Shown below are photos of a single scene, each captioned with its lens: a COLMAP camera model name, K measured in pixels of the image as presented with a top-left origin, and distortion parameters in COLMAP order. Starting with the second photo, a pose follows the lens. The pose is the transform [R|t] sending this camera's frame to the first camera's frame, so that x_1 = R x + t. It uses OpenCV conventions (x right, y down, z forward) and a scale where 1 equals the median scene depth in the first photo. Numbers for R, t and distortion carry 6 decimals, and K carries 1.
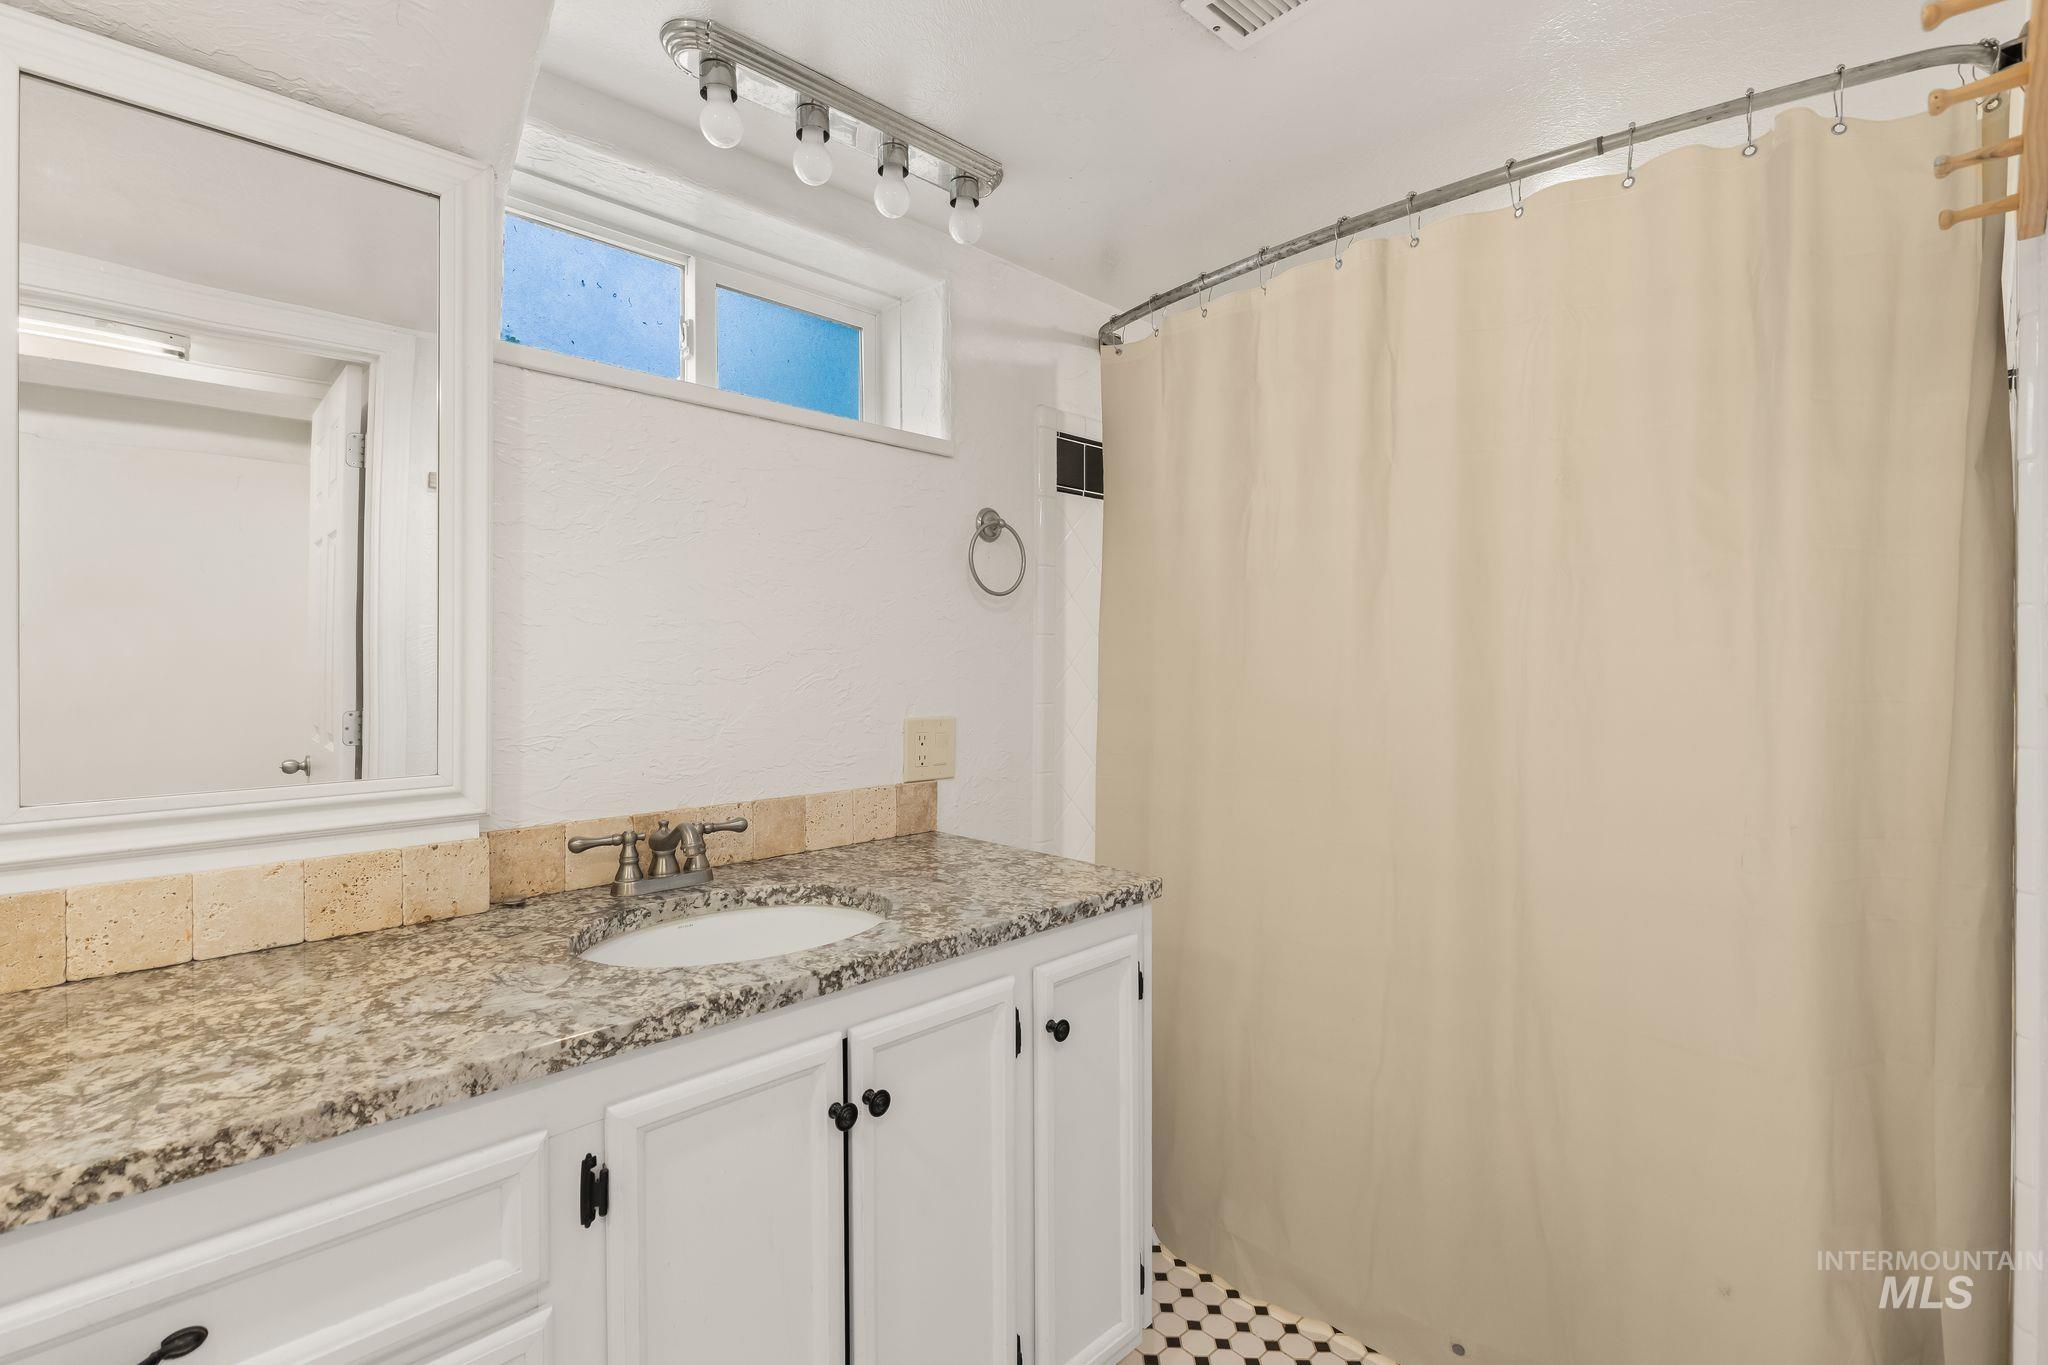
lens RADIAL K [[932.4, 0, 1020.2], [0, 932.4, 661.8], [0, 0, 1]] dist [0.000040, -0.000360]
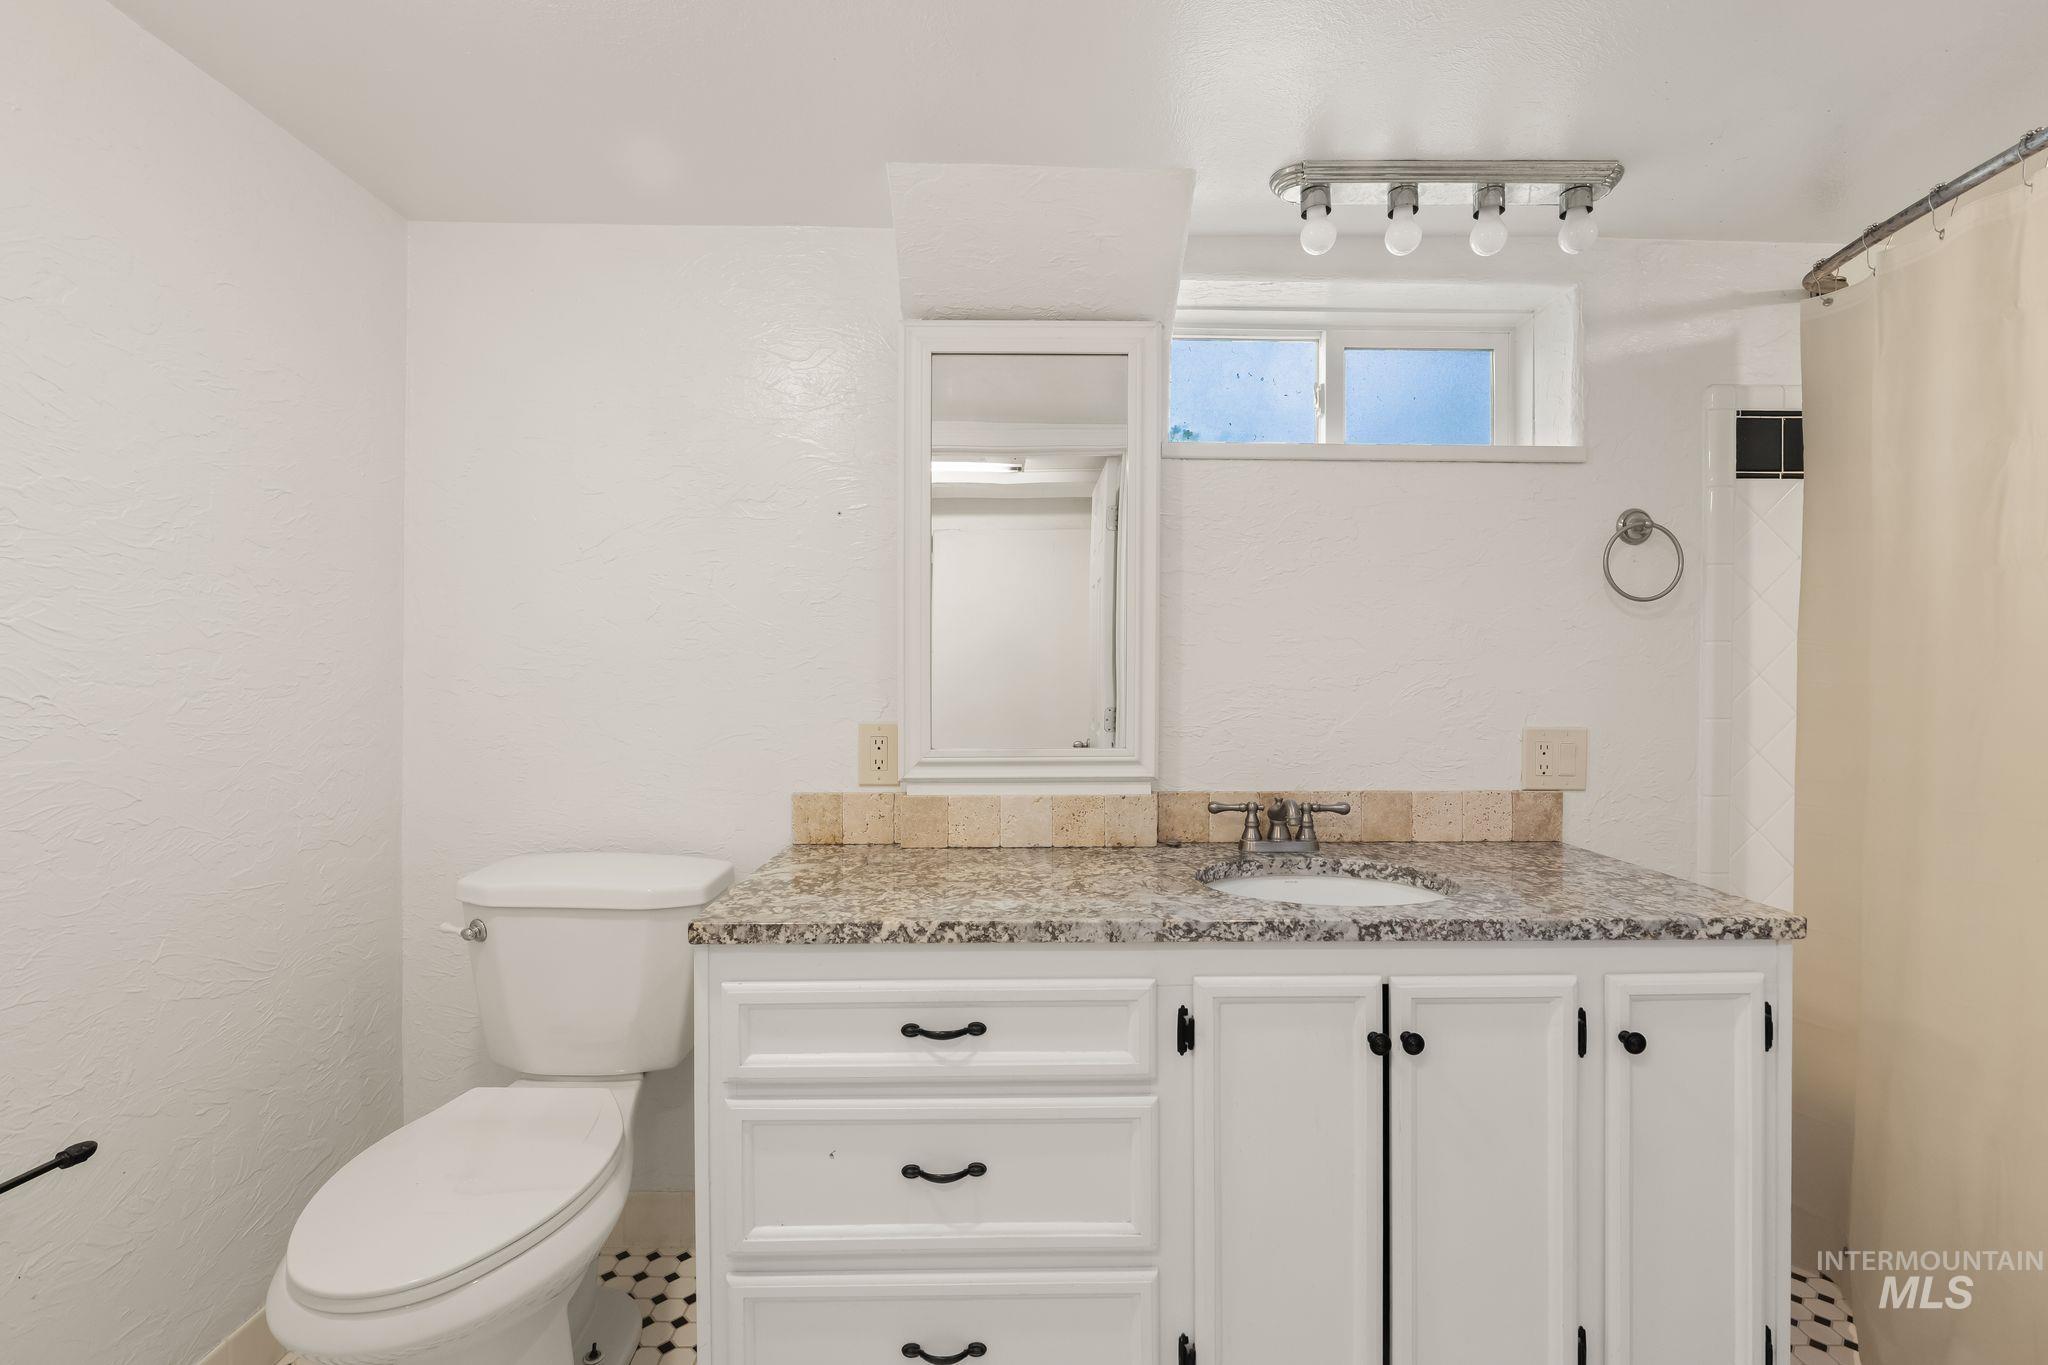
lens RADIAL K [[932.4, 0, 1020.2], [0, 932.4, 661.8], [0, 0, 1]] dist [0.000040, -0.000360]
pose [[0.723871, -0.006936, -0.689901, 0.252386], [-0.001522, 0.999931, -0.011650, 0.002460], [0.689934, 0.009483, 0.723810, -0.167921]]
